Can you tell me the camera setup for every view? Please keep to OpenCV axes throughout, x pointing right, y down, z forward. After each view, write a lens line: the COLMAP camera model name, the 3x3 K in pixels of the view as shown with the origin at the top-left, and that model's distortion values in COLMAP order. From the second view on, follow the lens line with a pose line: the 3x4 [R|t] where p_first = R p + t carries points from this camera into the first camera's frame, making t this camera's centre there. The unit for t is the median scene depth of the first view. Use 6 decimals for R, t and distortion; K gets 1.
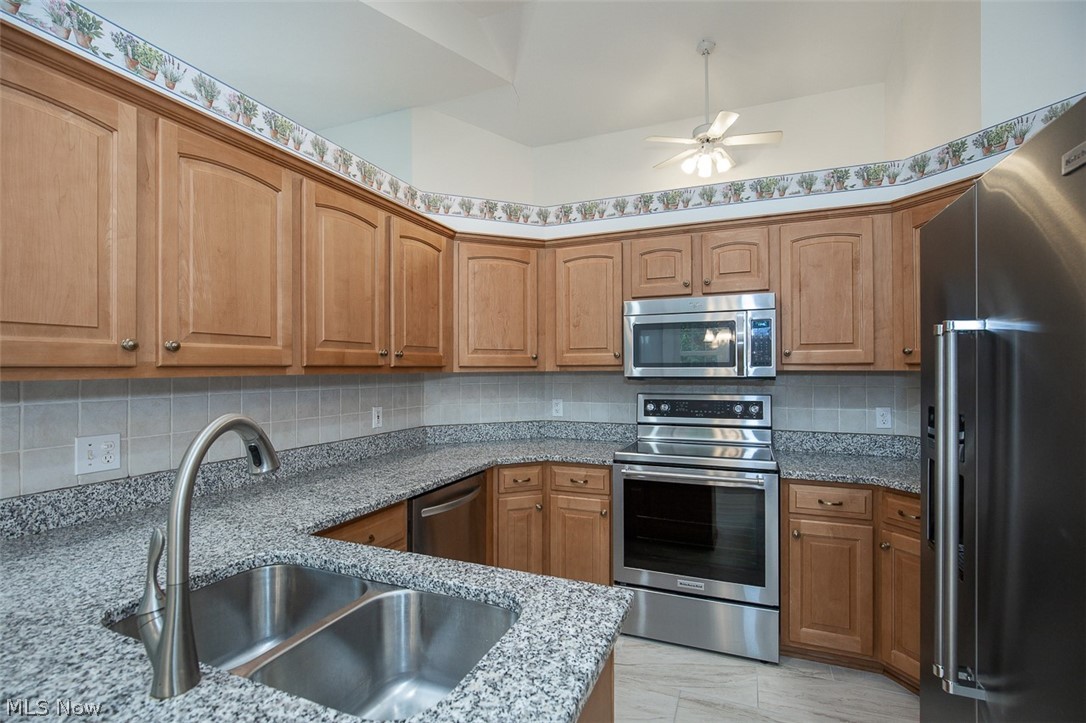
lens RADIAL K [[501.3, 0, 543.0], [0, 501.3, 359.0], [0, 0, 1]] dist [-0.016818, 0.004514]
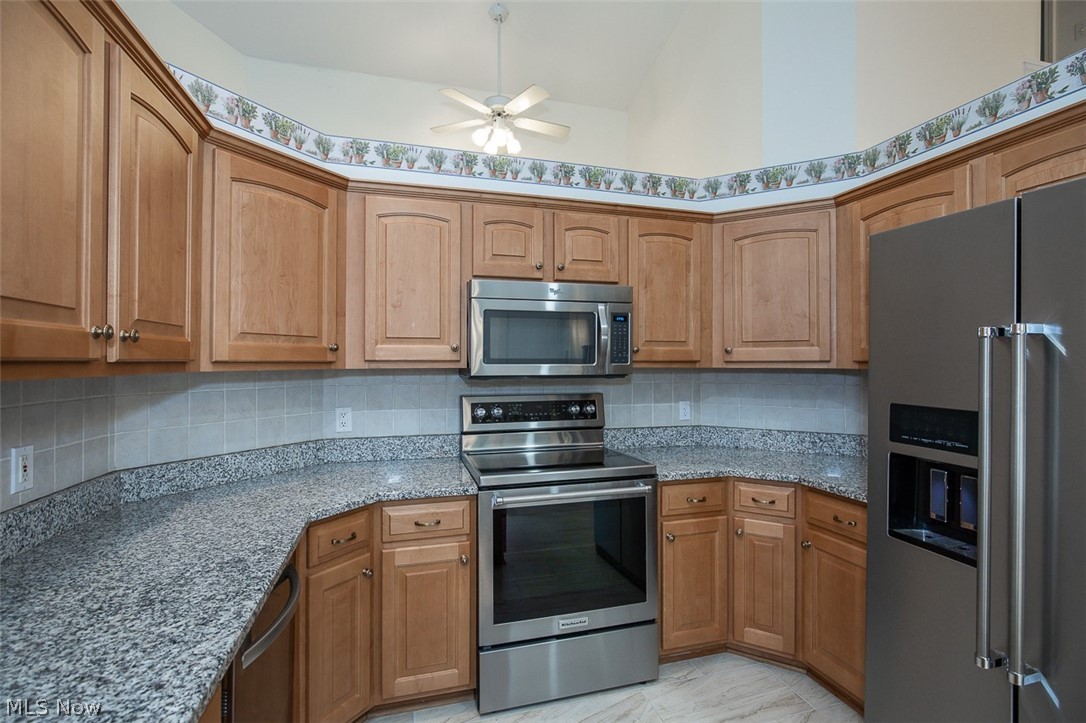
lens RADIAL K [[501.3, 0, 546.5], [0, 501.3, 353.7], [0, 0, 1]] dist [-0.016818, 0.004514]
pose [[0.779342, 0.015091, 0.626417, -0.235028], [-0.015362, 0.999870, -0.004975, 0.003057], [-0.626410, -0.005746, 0.779473, 0.321742]]
